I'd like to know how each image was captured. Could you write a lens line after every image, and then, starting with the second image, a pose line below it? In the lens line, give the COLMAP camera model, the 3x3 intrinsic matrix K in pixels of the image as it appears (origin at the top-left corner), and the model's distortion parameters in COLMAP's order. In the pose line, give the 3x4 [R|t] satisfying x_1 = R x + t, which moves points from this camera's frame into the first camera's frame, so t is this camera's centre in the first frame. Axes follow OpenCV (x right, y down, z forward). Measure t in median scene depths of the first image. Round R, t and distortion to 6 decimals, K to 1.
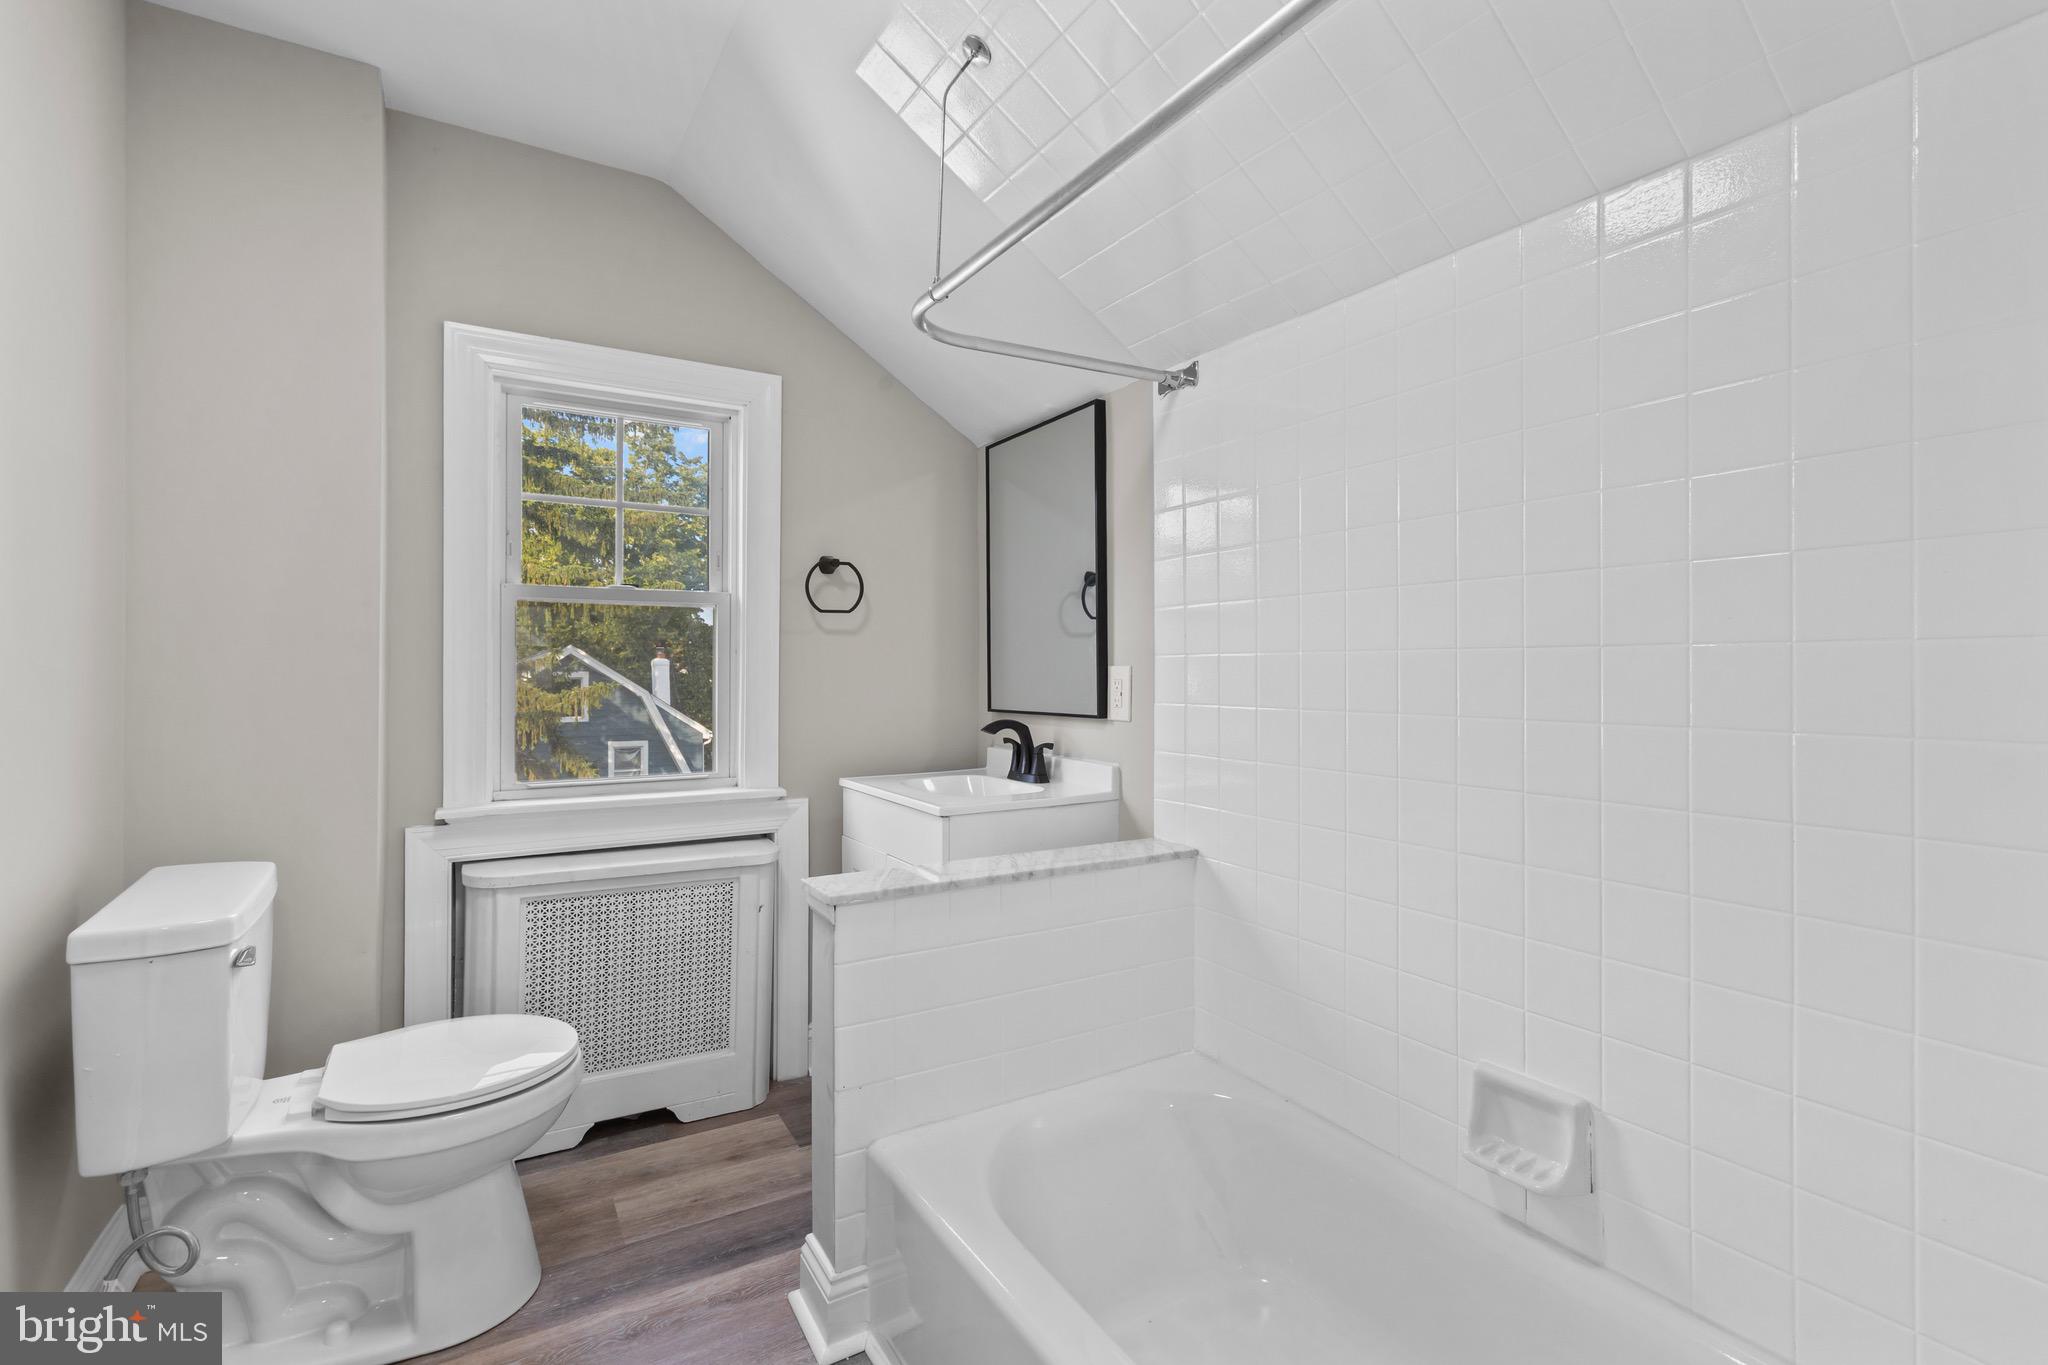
lens RADIAL K [[911.1, 0, 1021.1], [0, 911.1, 673.2], [0, 0, 1]] dist [-0.000205, -0.000540]
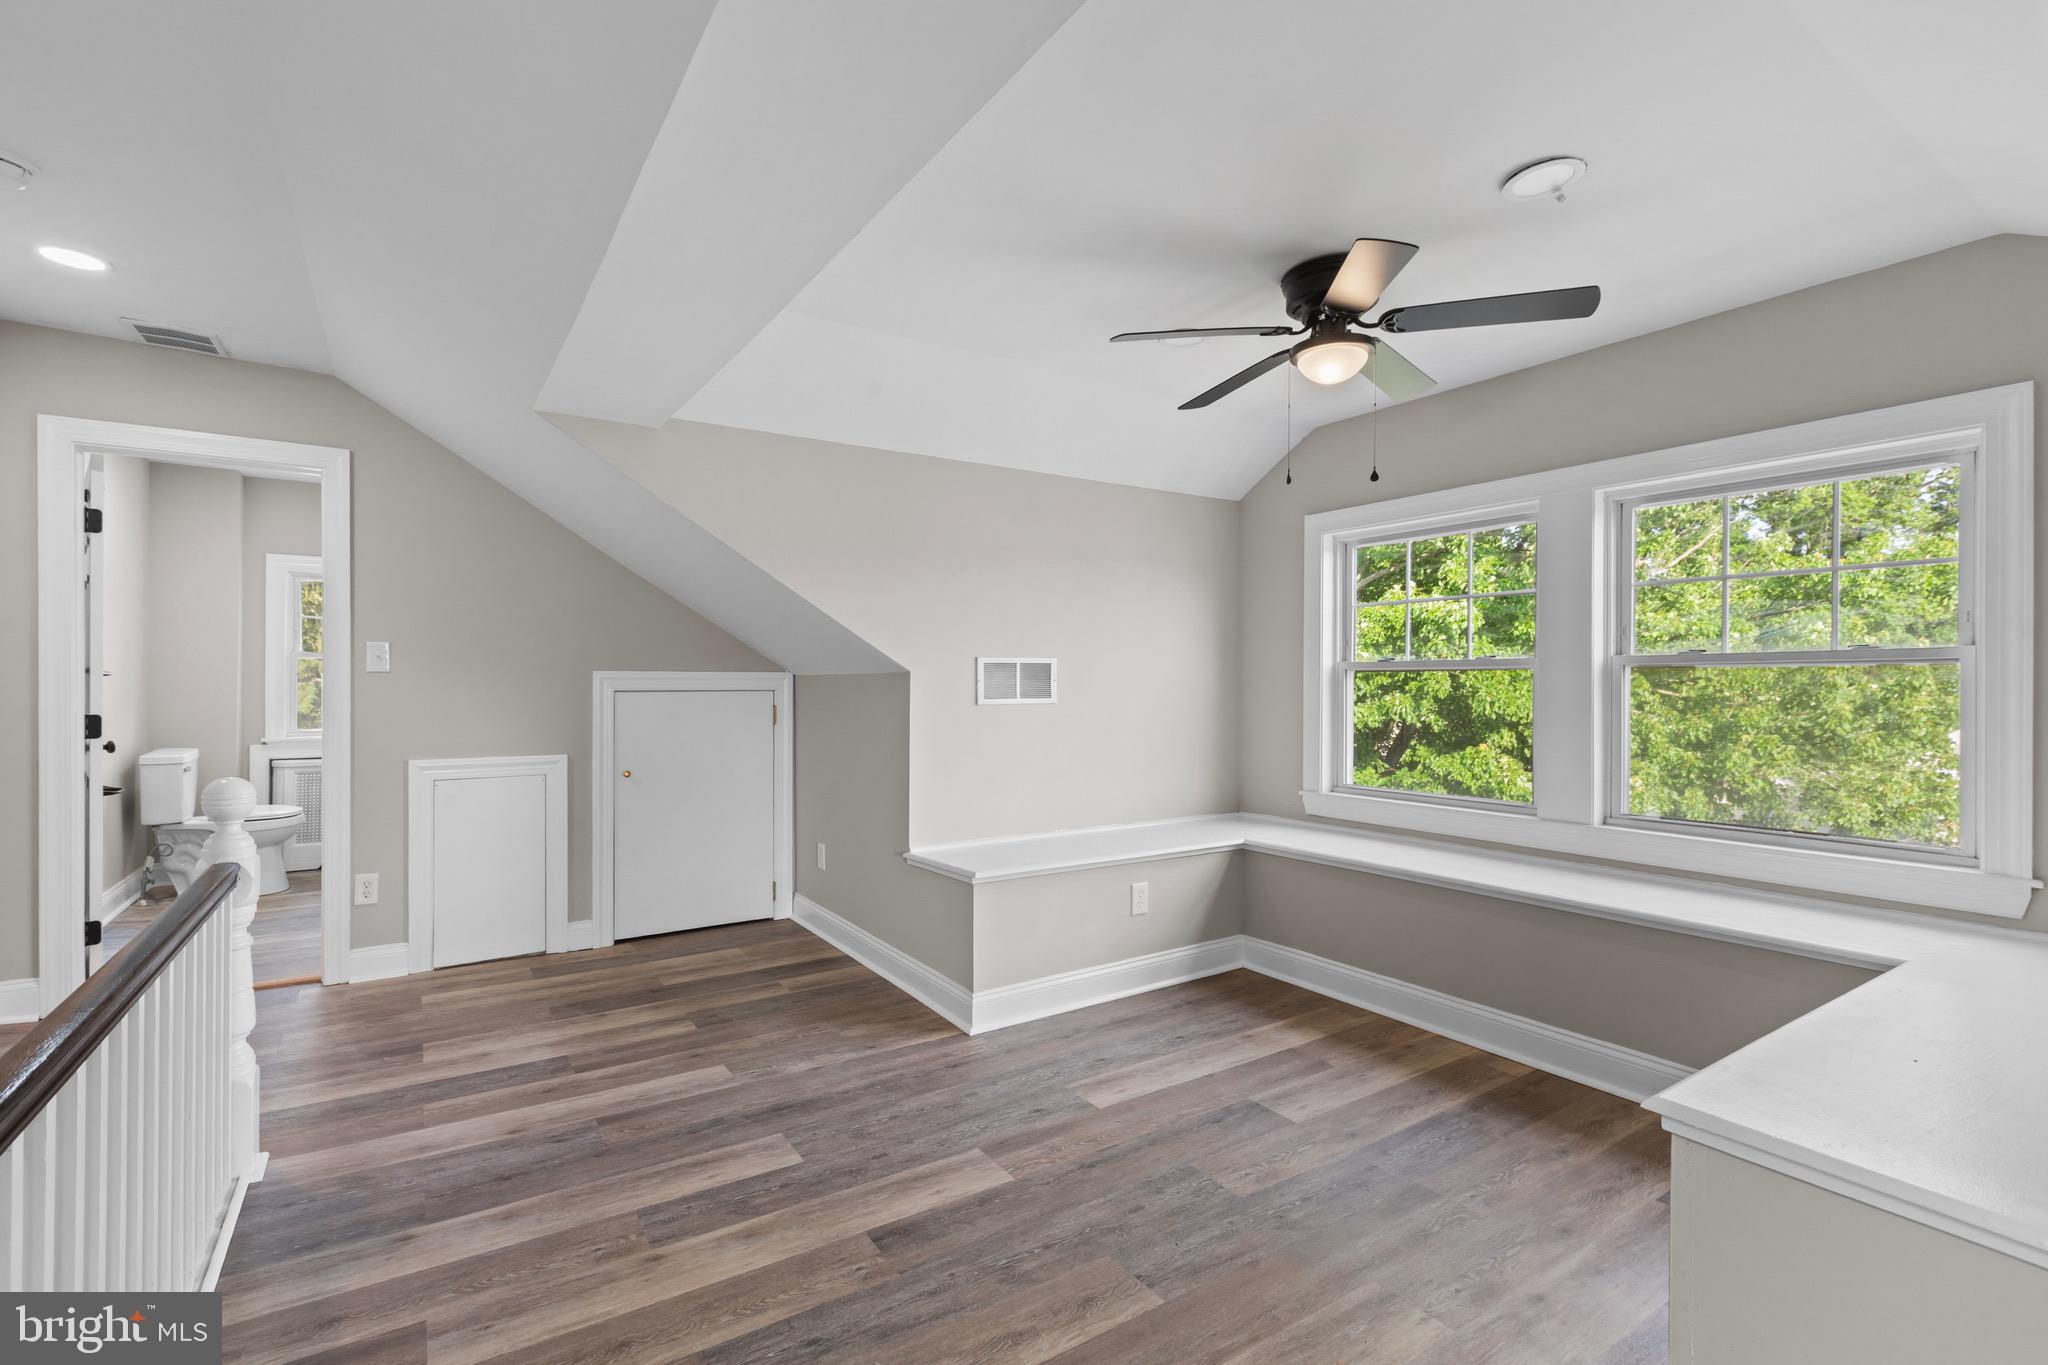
lens RADIAL K [[904.8, 0, 1024.0], [0, 904.8, 682.5], [0, 0, 1]] dist [-0.000346, -0.000448]
pose [[0.997981, 0.002760, 0.063451, 1.418301], [-0.002525, 0.999990, -0.003793, -0.006707], [-0.063461, 0.003626, 0.997978, -1.785137]]
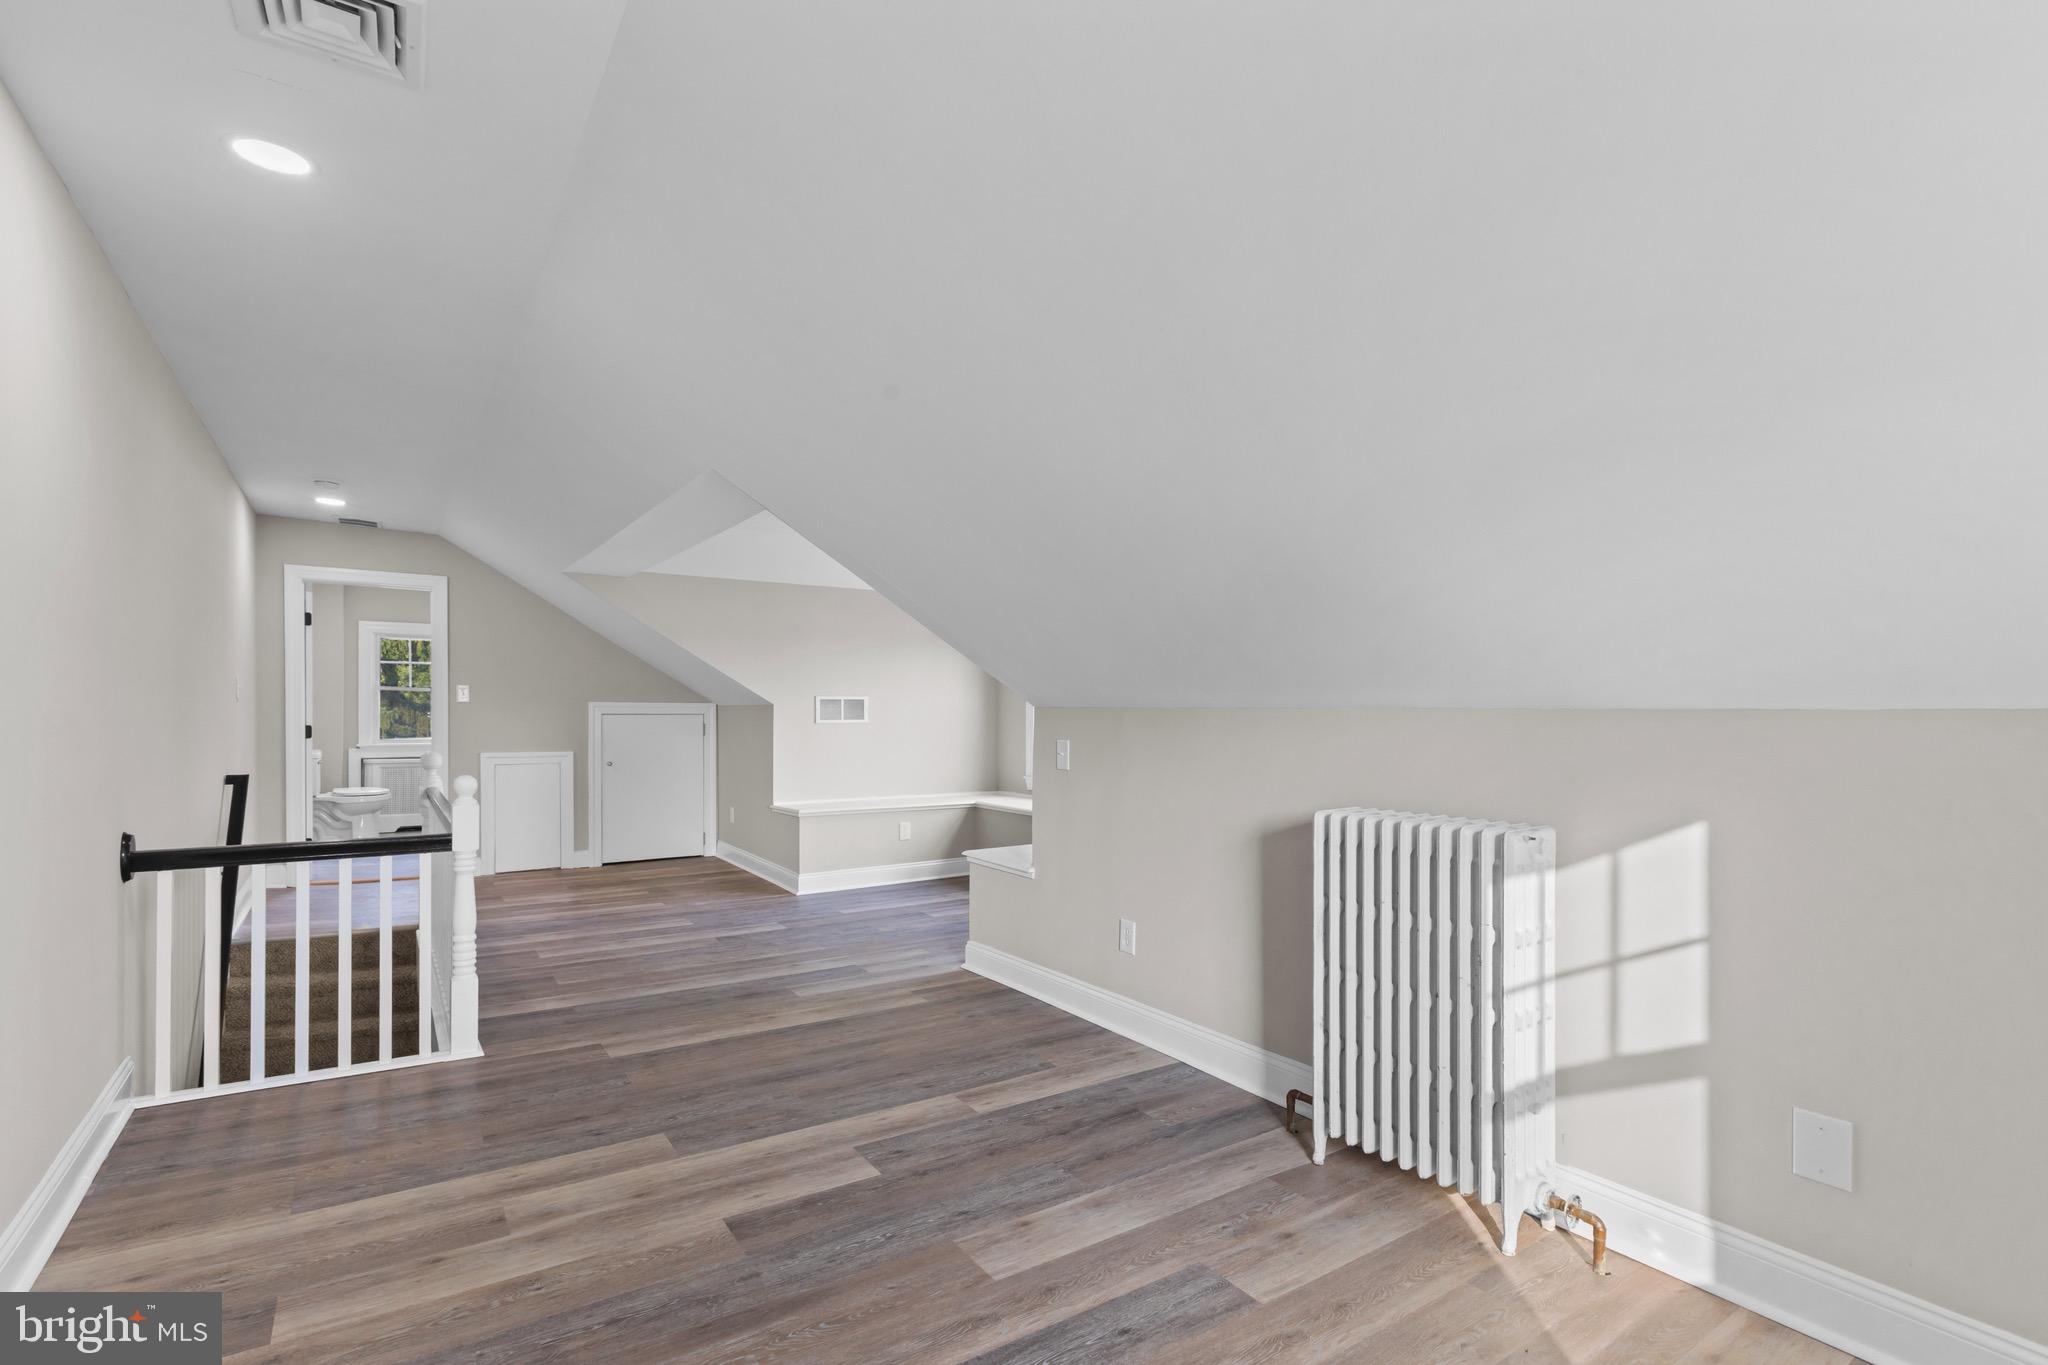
lens RADIAL K [[885.6, 0, 1069.1], [0, 885.6, 715.2], [0, 0, 1]] dist [0.000057, 0.000014]
pose [[0.990968, 0.007914, 0.133863, 1.934625], [-0.008352, 0.999961, 0.002710, -0.012842], [-0.133837, -0.003804, 0.990996, -3.265803]]
